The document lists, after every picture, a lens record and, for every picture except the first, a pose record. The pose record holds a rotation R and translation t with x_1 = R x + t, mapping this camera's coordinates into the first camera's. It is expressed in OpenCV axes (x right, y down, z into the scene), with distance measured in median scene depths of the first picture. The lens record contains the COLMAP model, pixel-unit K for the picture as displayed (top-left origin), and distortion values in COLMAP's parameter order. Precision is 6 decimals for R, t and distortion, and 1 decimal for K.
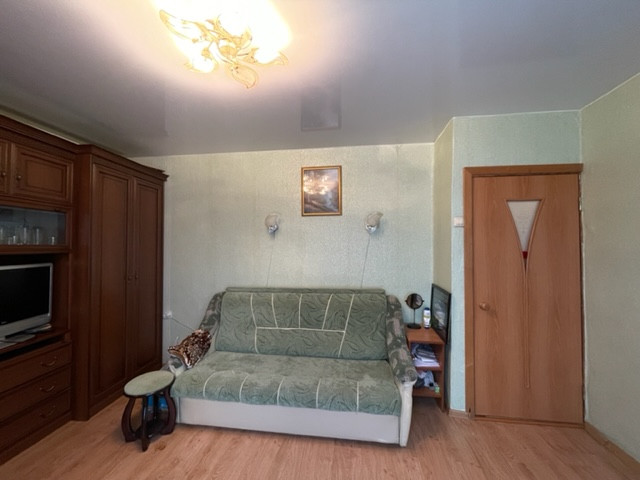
lens RADIAL K [[257.8, 0, 320.3], [0, 257.8, 240.0], [0, 0, 1]] dist [-0.005768, 0.000255]
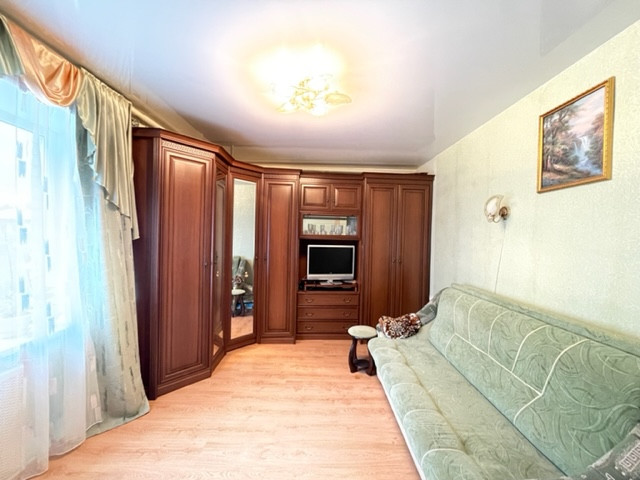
lens RADIAL K [[257.8, 0, 320.2], [0, 257.8, 240.6], [0, 0, 1]] dist [-0.005768, 0.000255]
pose [[0.133760, 0.022576, -0.990757, 0.599545], [-0.006705, 0.999738, 0.021876, 0.015462], [0.990991, 0.003717, 0.133877, 0.478861]]
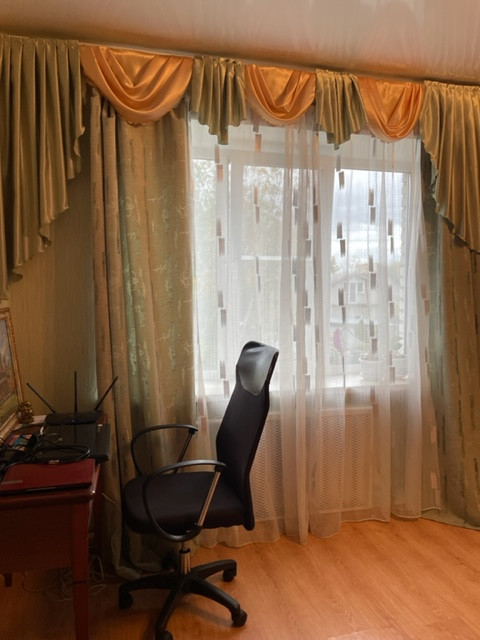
lens RADIAL K [[474.3, 0, 243.7], [0, 474.3, 321.7], [0, 0, 1]] dist [0.068348, -0.074178]
pose [[-0.929116, 0.030087, -0.368563, 0.626981], [0.012762, 0.998700, 0.049356, 0.061000], [0.369569, 0.041154, -0.928292, 0.840991]]
